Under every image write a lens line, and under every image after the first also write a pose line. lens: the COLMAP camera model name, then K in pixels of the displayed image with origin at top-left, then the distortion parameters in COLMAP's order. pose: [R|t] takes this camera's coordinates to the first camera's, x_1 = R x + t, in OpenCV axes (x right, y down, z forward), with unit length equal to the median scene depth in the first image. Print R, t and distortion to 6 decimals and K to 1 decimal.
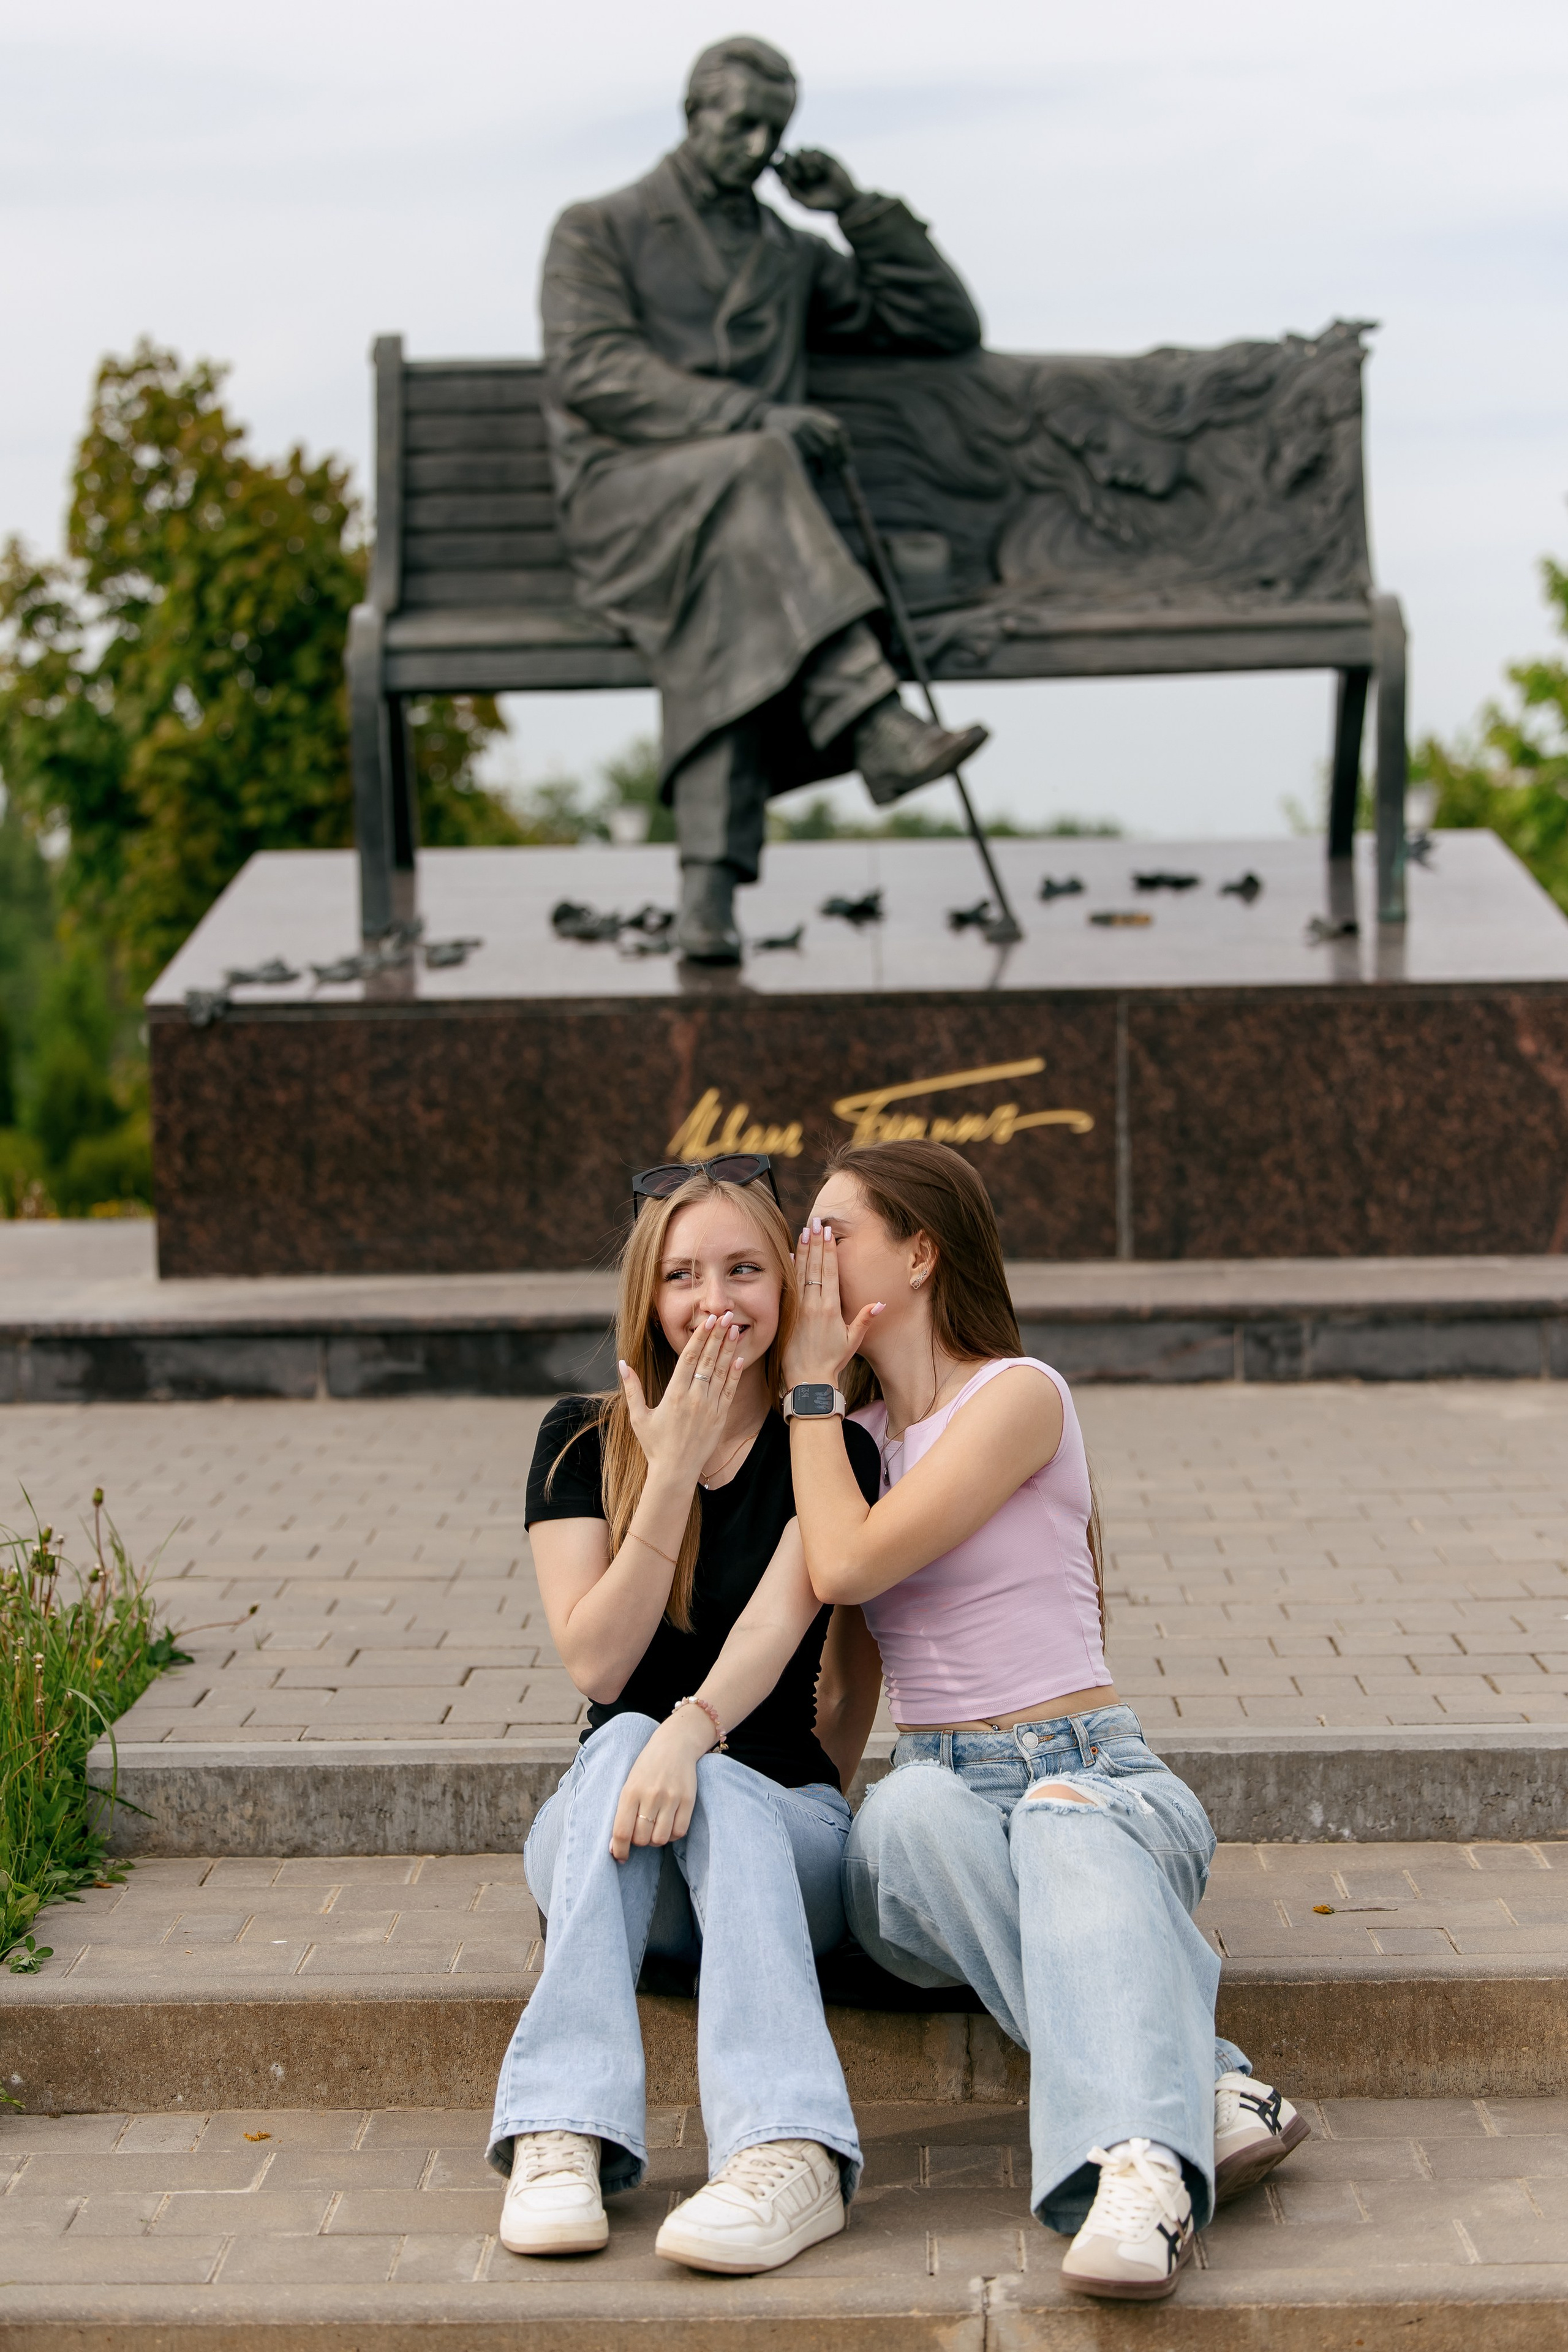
lens RADIAL K [[5004.5, 0, 784.0], [0, 5004.5, 1176.0], [0, 0, 1]] dist [-0.081903, -0.259305]
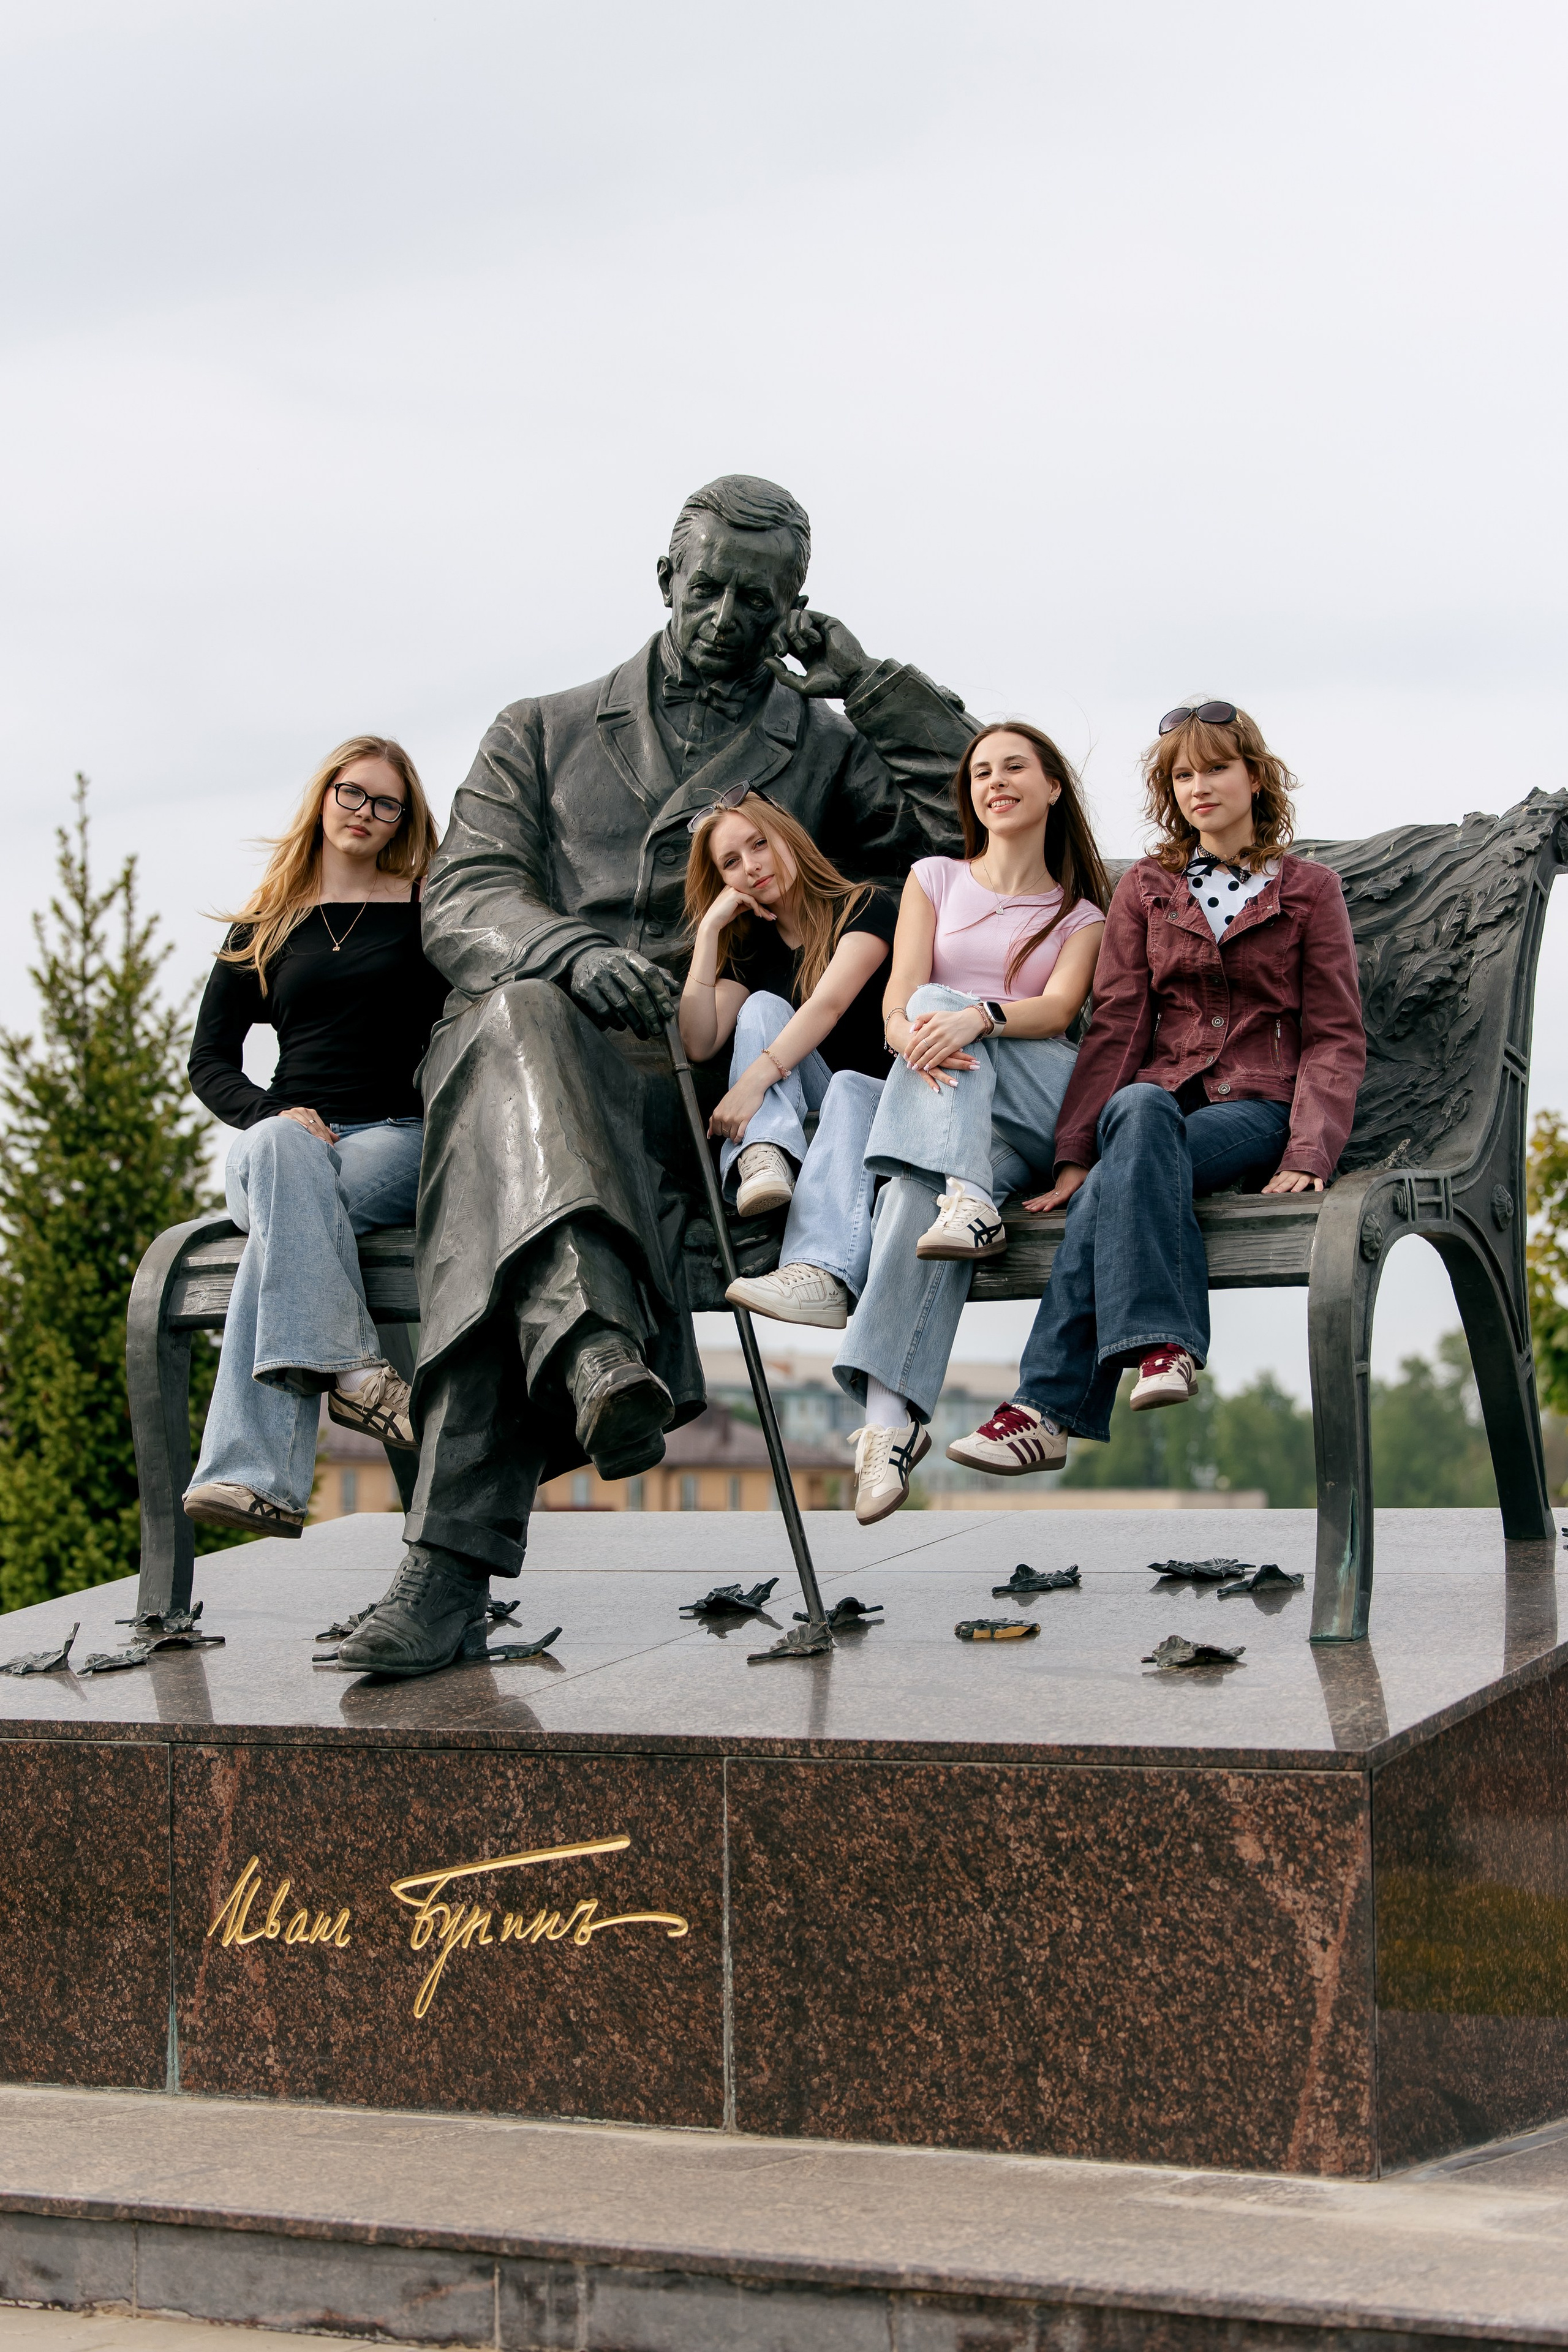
lens RADIAL K [[4842.8, 0, 784.0], [0, 4842.8, 1176.0], [0, 0, 1]] dist [0.015590, -0.006236]
pose [[0.865071, -0.020752, -0.501220, 0.401989], [-0.036936, 0.993797, -0.104895, -0.043259], [0.500287, 0.109255, 0.858939, 0.387119]]
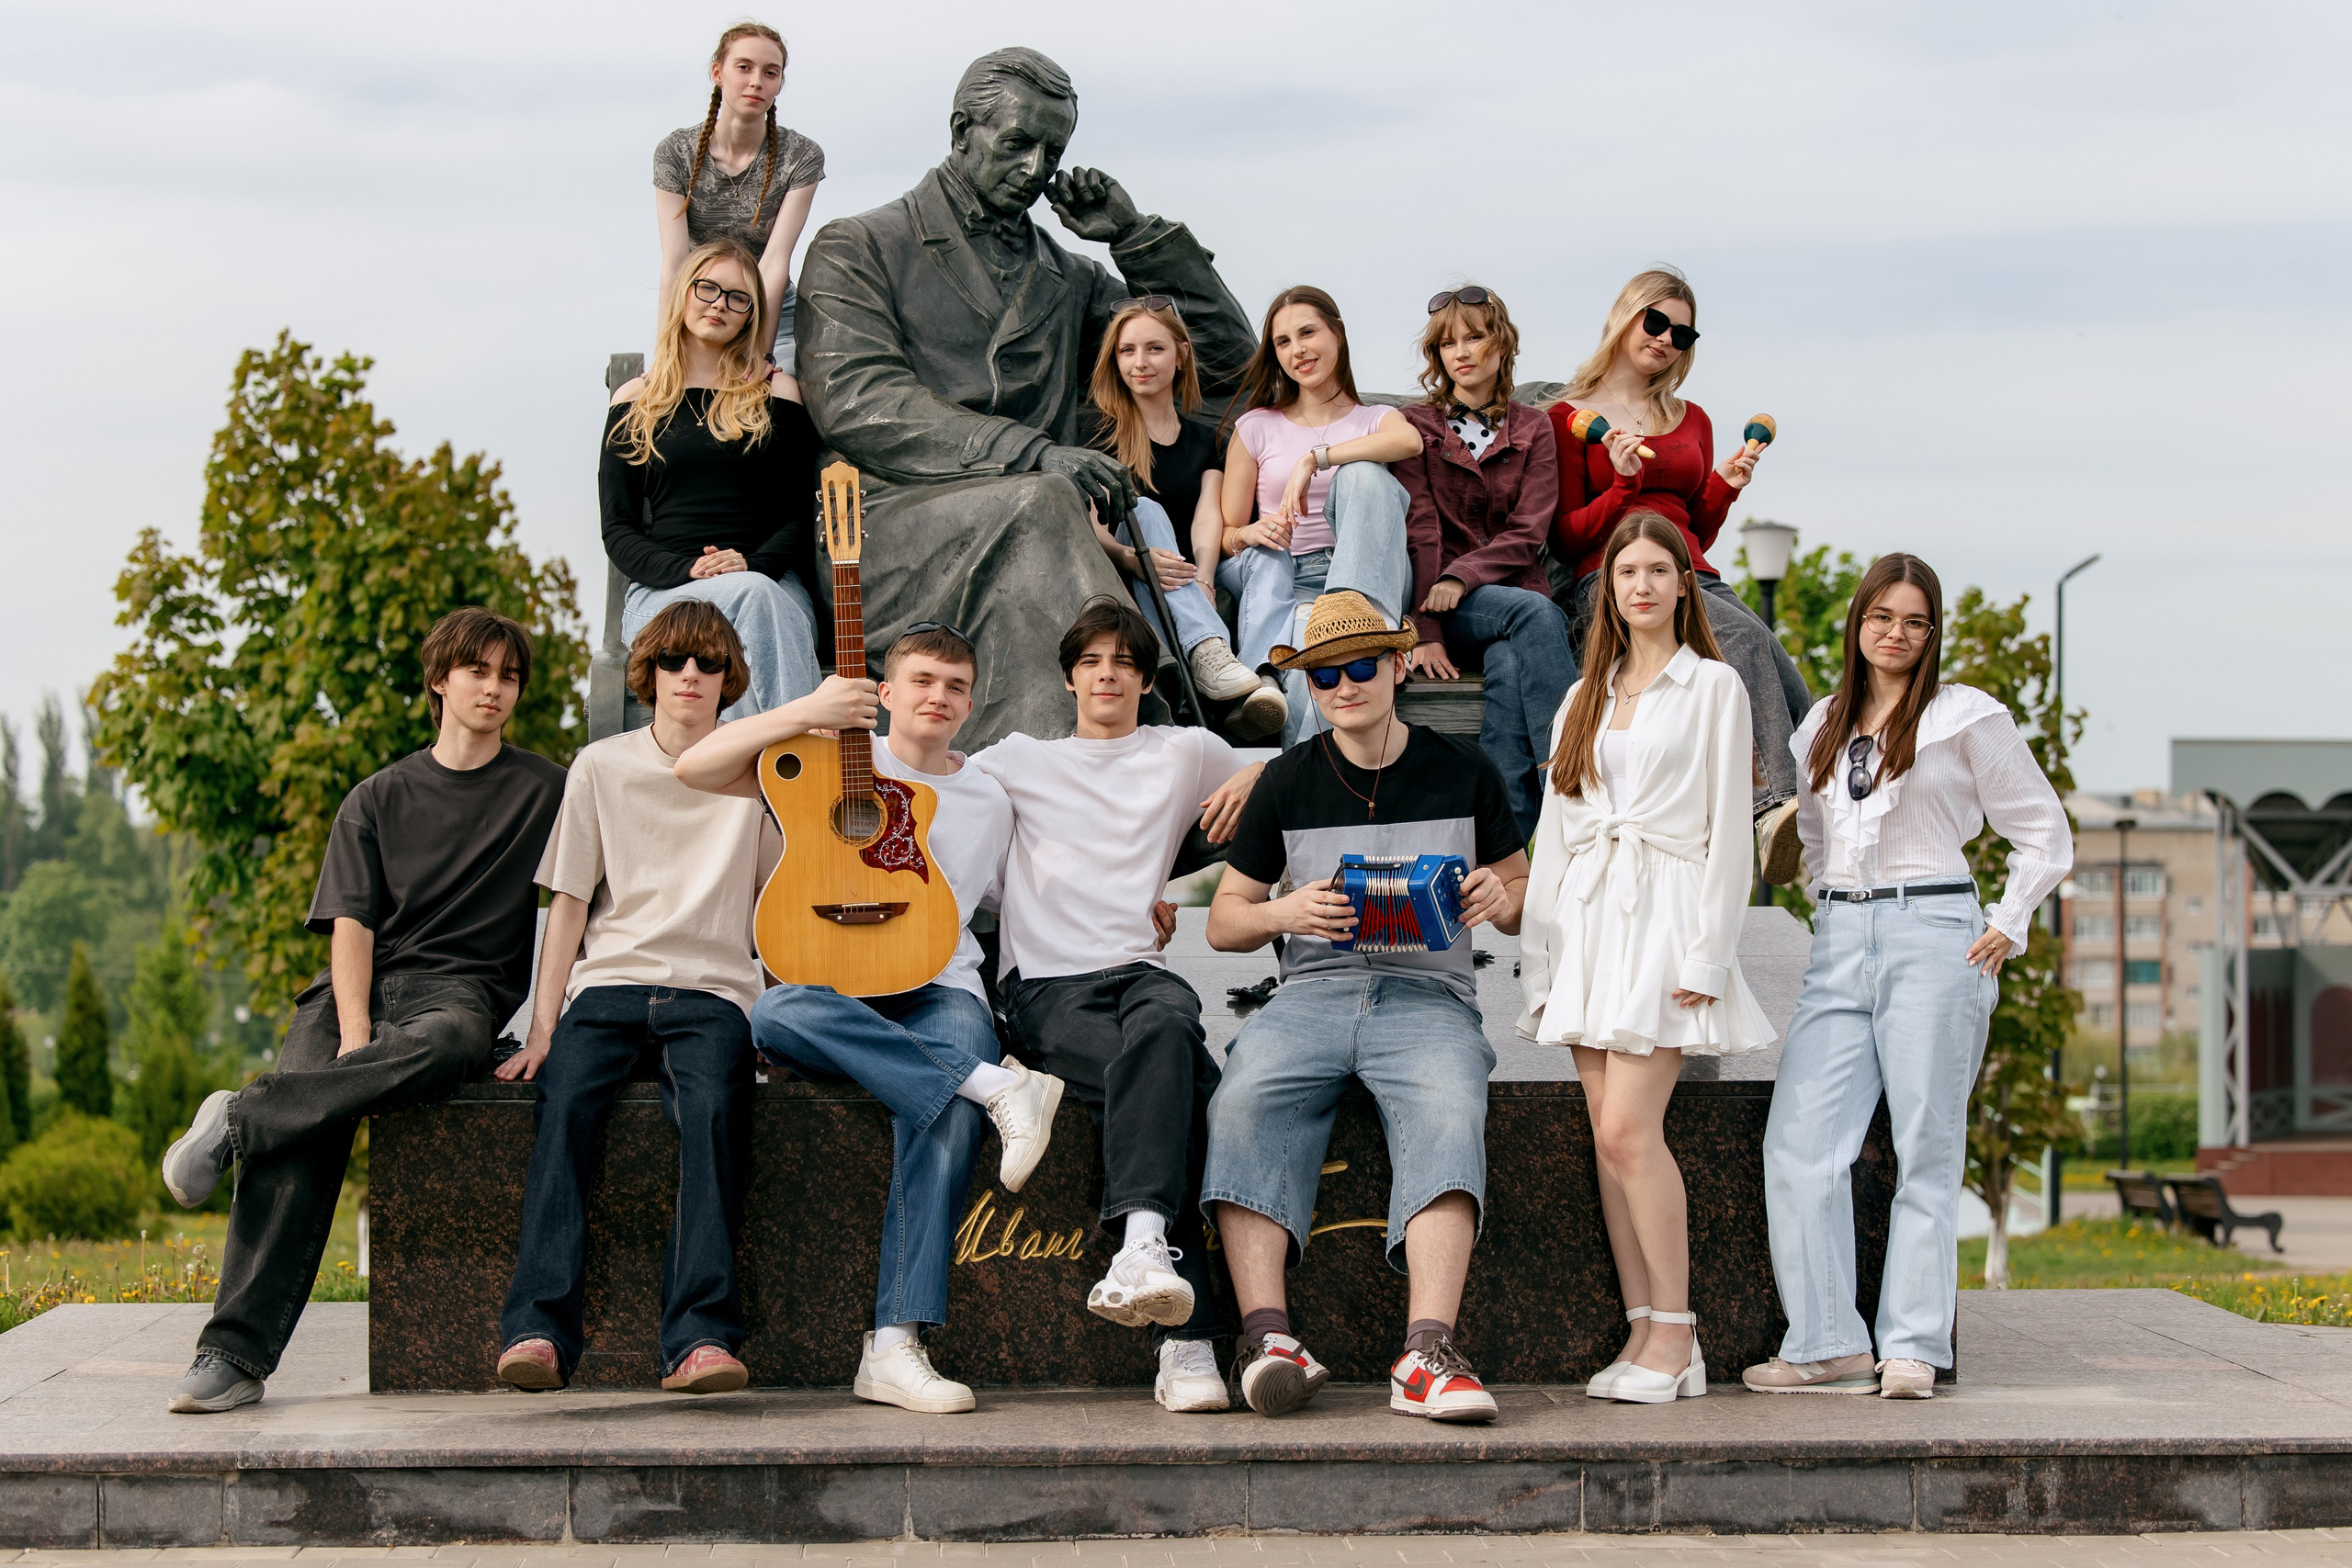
lens RADIAL K [[4906.1, 0, 1176.0], [0, 4906.1, 784.0], [0, 0, 1]] dist [-0.011487, 0.130913]
pose [[0.997852, 0.018134, 0.062953, -0.036332], [-0.013319, 0.997013, -0.076082, -0.022330], [-0.064145, 0.075080, 0.995112, 0.094606]]
